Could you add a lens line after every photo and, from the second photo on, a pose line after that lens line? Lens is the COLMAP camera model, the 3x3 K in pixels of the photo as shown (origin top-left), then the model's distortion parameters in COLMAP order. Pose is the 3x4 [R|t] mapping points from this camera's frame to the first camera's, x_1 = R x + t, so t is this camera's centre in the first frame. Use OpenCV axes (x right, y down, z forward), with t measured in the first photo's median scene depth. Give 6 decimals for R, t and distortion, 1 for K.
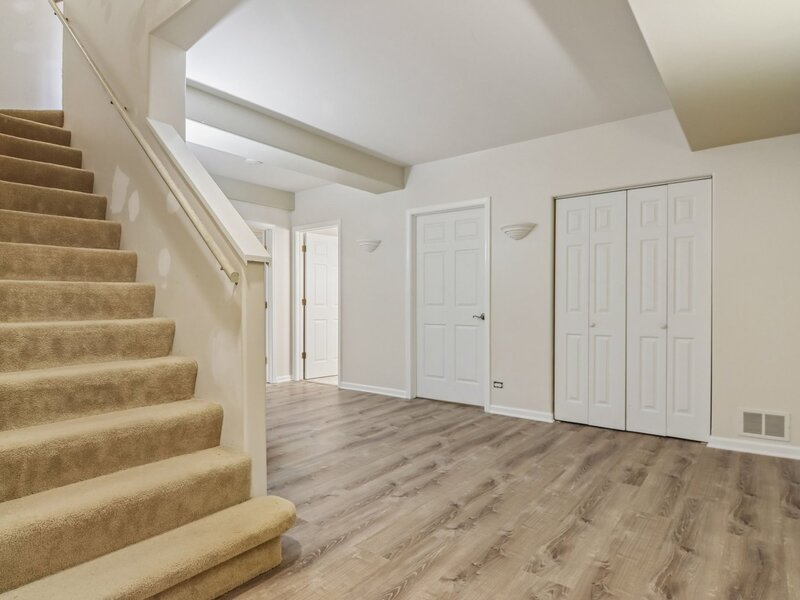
lens RADIAL K [[461.4, 0, 421.4], [0, 461.4, 302.6], [0, 0, 1]] dist [-0.013653, -0.005556]
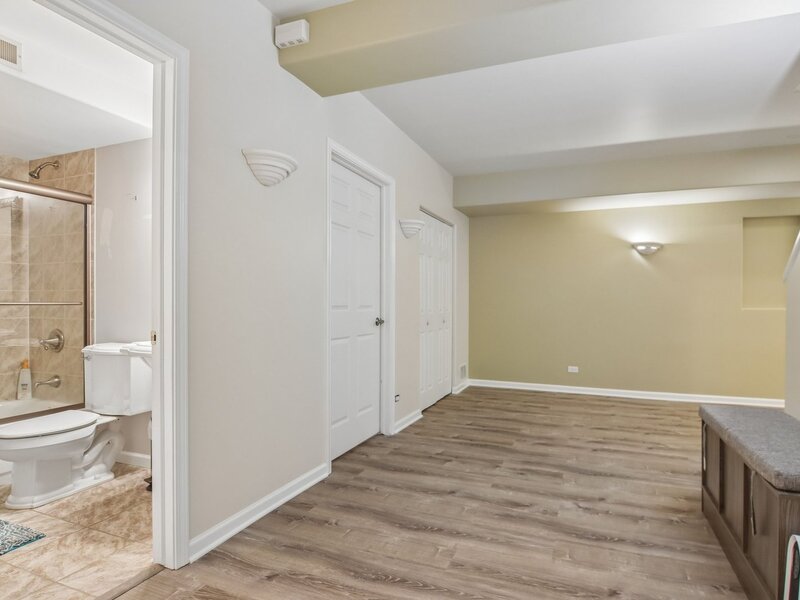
lens RADIAL K [[461.4, 0, 404.5], [0, 461.4, 303.8], [0, 0, 1]] dist [-0.013653, -0.005556]
pose [[-0.247841, -0.000911, 0.968800, -1.253771], [-0.007204, 0.999974, -0.000903, -0.000488], [-0.968774, -0.007203, -0.247841, 2.205074]]
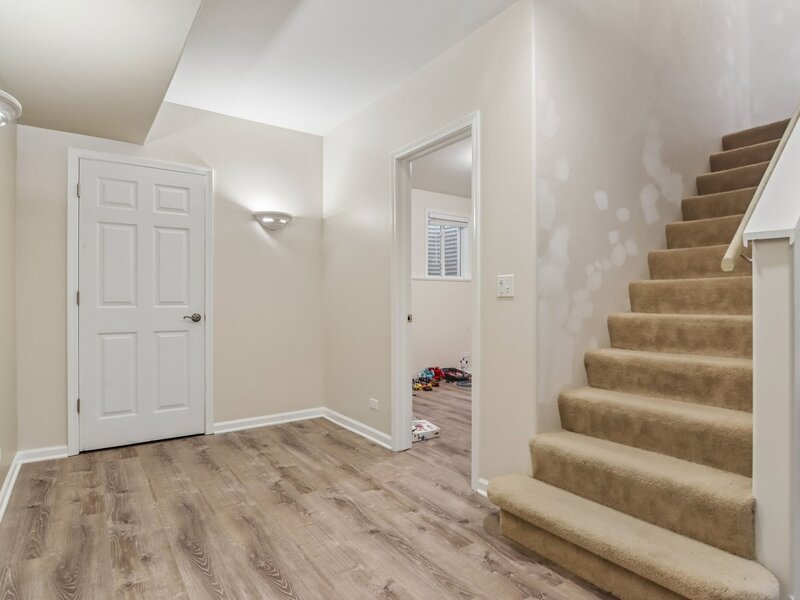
lens RADIAL K [[461.4, 0, 414.1], [0, 461.4, 296.6], [0, 0, 1]] dist [-0.013653, -0.005556]
pose [[-0.308936, -0.002460, -0.951080, 0.416844], [0.006951, 0.999964, -0.004844, -0.001559], [0.951057, -0.008108, -0.308908, 0.591270]]
